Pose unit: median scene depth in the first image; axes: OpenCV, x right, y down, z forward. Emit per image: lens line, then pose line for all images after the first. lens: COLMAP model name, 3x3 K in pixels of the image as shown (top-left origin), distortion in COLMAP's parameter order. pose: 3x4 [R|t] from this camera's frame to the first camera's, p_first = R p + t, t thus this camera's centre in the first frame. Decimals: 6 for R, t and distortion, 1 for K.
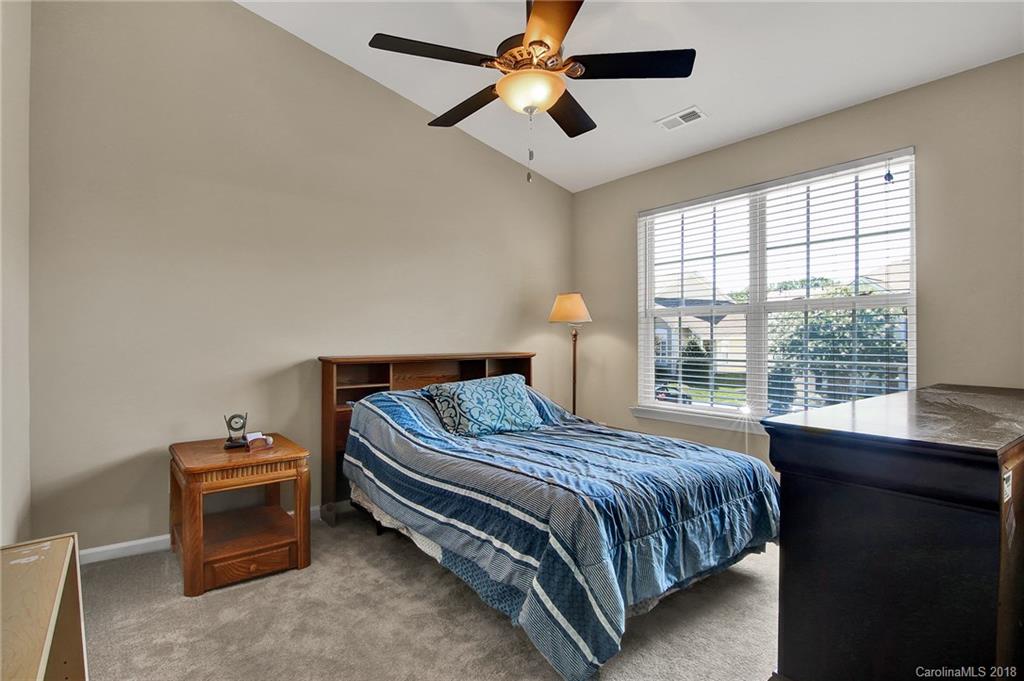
lens RADIAL K [[526.1, 0, 506.4], [0, 526.1, 341.0], [0, 0, 1]] dist [-0.002973, -0.000514]
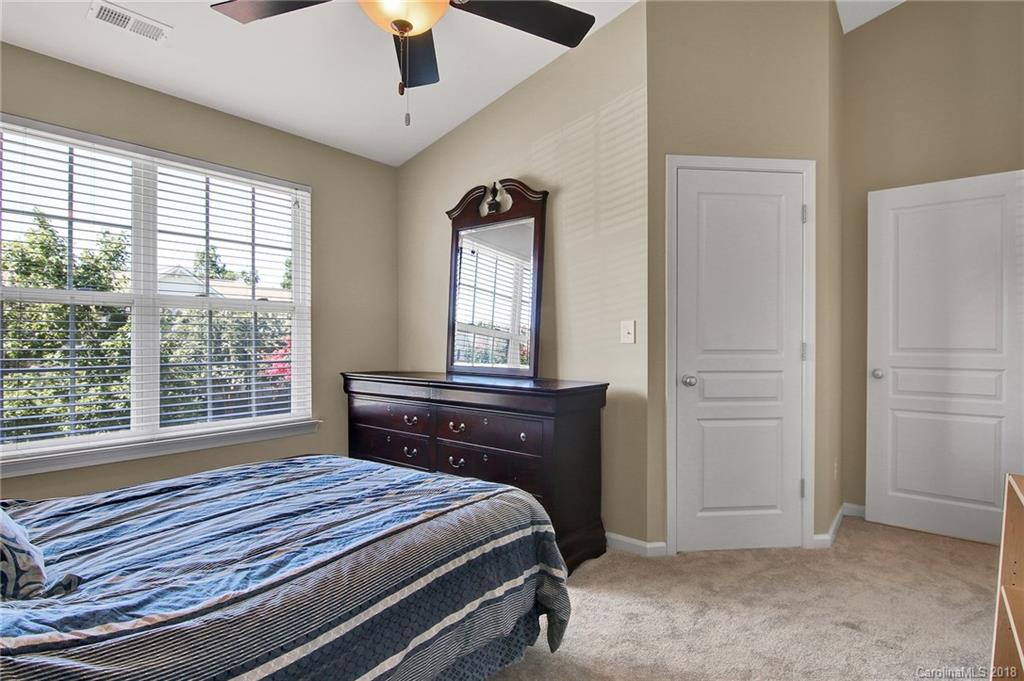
lens RADIAL K [[526.1, 0, 506.0], [0, 526.1, 338.1], [0, 0, 1]] dist [-0.002973, -0.000514]
pose [[-0.248598, -0.000729, 0.968607, -0.681311], [0.001552, 0.999998, 0.001151, -0.006243], [-0.968606, 0.001790, -0.248596, 1.005828]]
